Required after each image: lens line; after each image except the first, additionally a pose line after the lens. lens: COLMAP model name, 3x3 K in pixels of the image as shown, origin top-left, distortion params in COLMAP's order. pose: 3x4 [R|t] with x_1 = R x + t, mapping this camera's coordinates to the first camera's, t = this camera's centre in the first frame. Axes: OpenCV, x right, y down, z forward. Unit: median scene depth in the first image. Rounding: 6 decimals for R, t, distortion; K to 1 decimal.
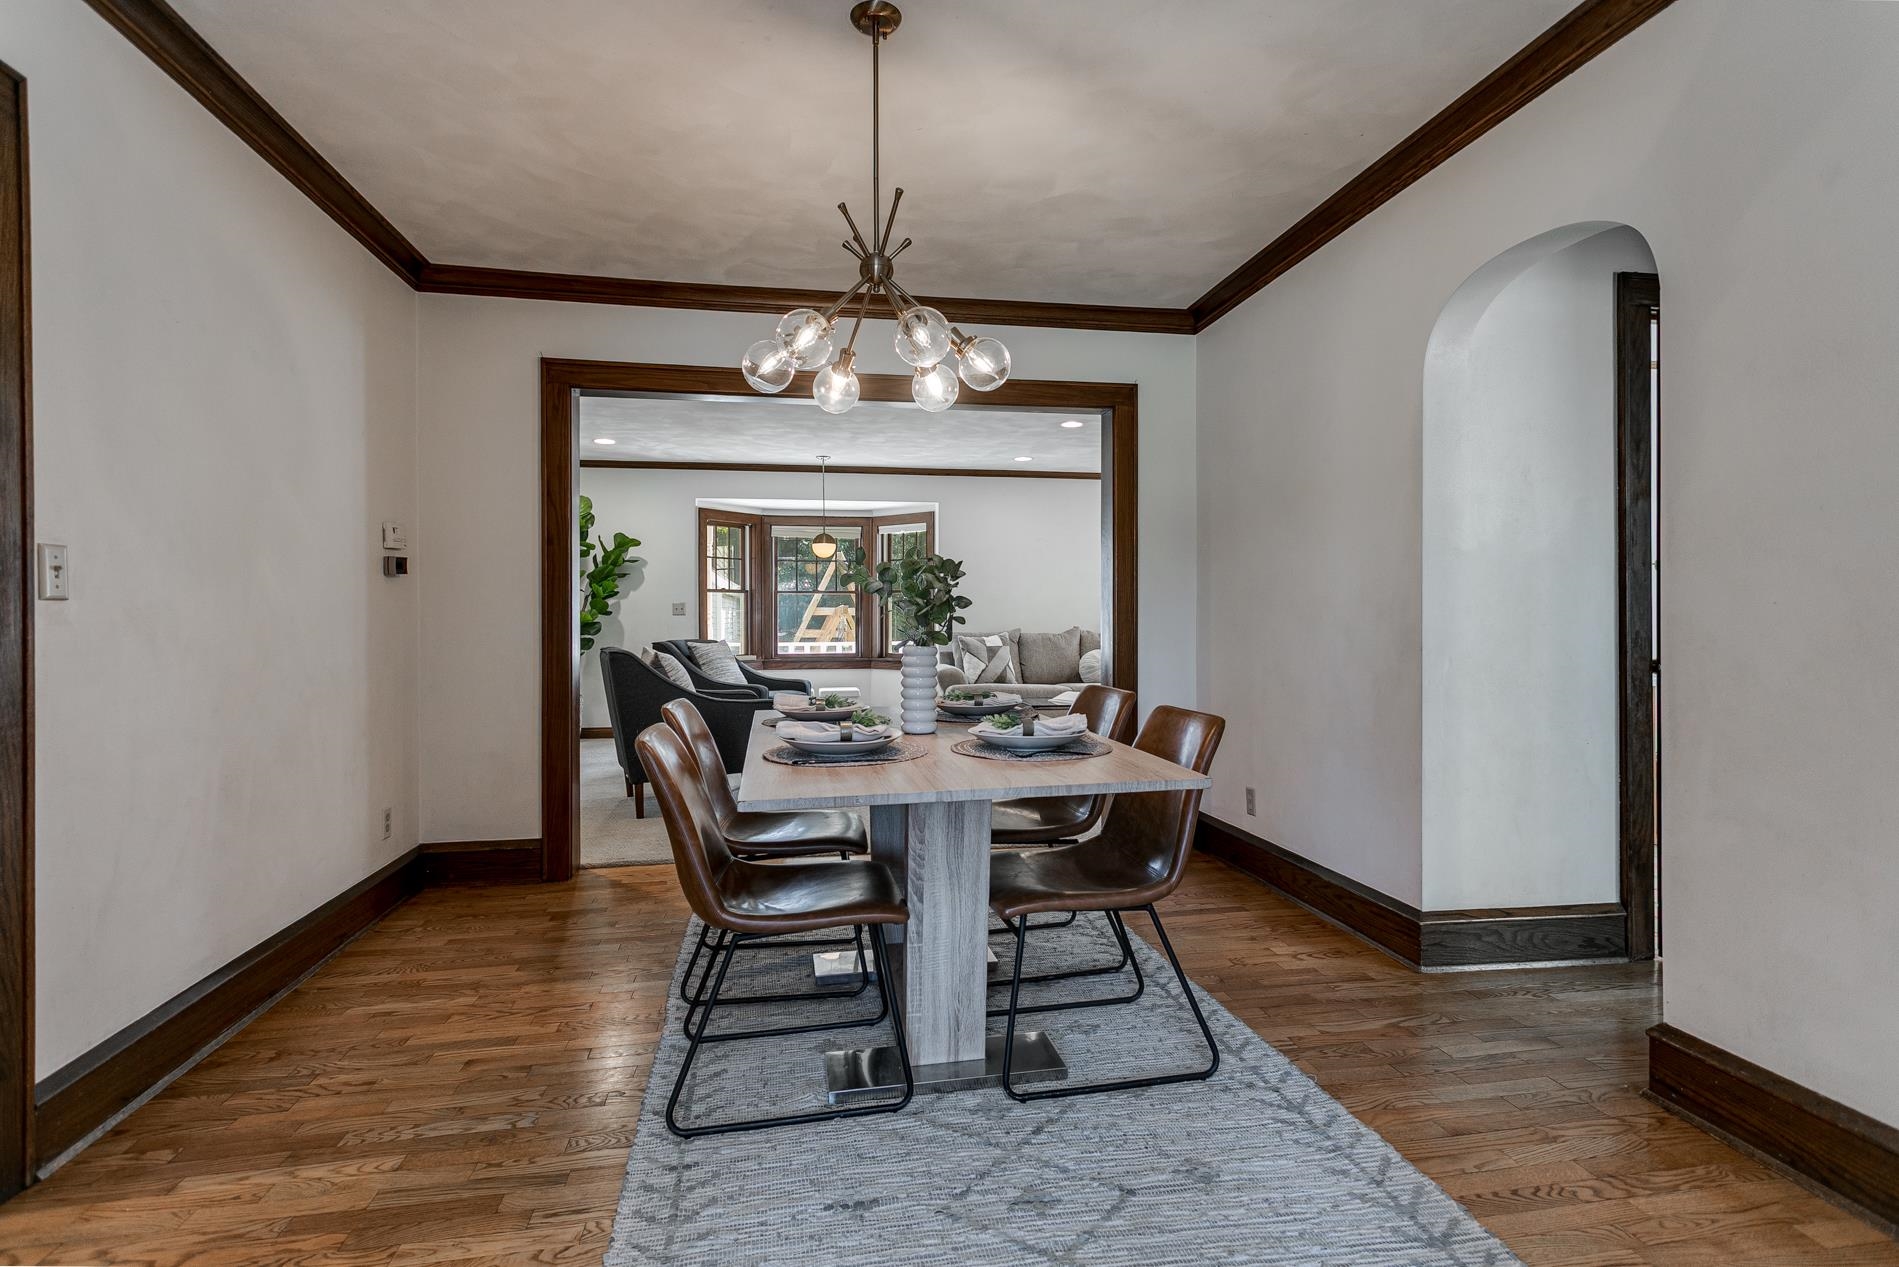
lens RADIAL K [[907.1, 0, 949.7], [0, 907.1, 615.8], [0, 0, 1]] dist [0.003277, 0.000664]
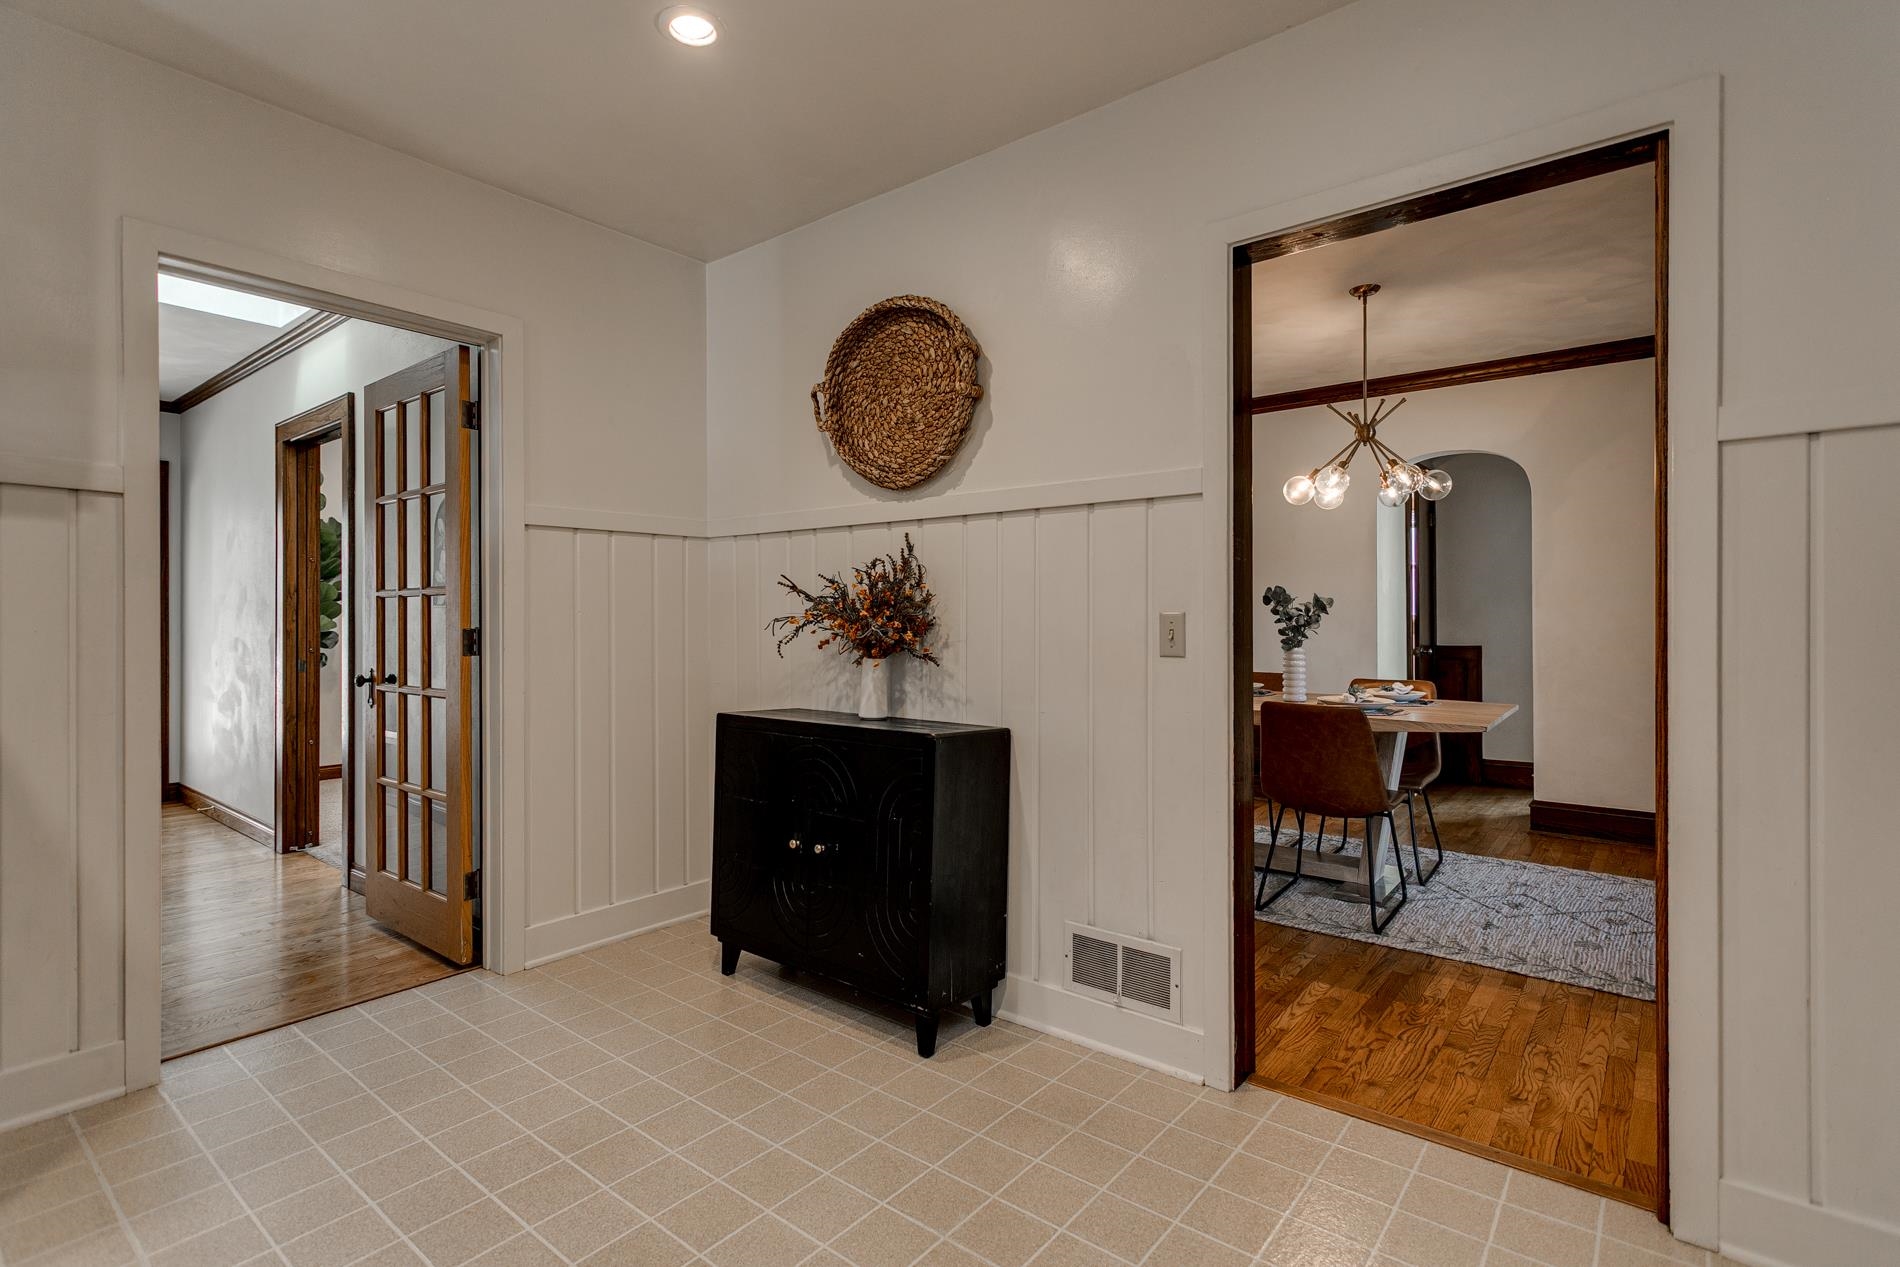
lens RADIAL K [[931.4, 0, 953.3], [0, 931.4, 626.4], [0, 0, 1]] dist [-0.006928, -0.000602]
pose [[0.758769, -0.016316, 0.651155, -2.133356], [0.005189, 0.999806, 0.019006, -0.033201], [-0.651339, -0.011042, 0.758707, 0.229451]]
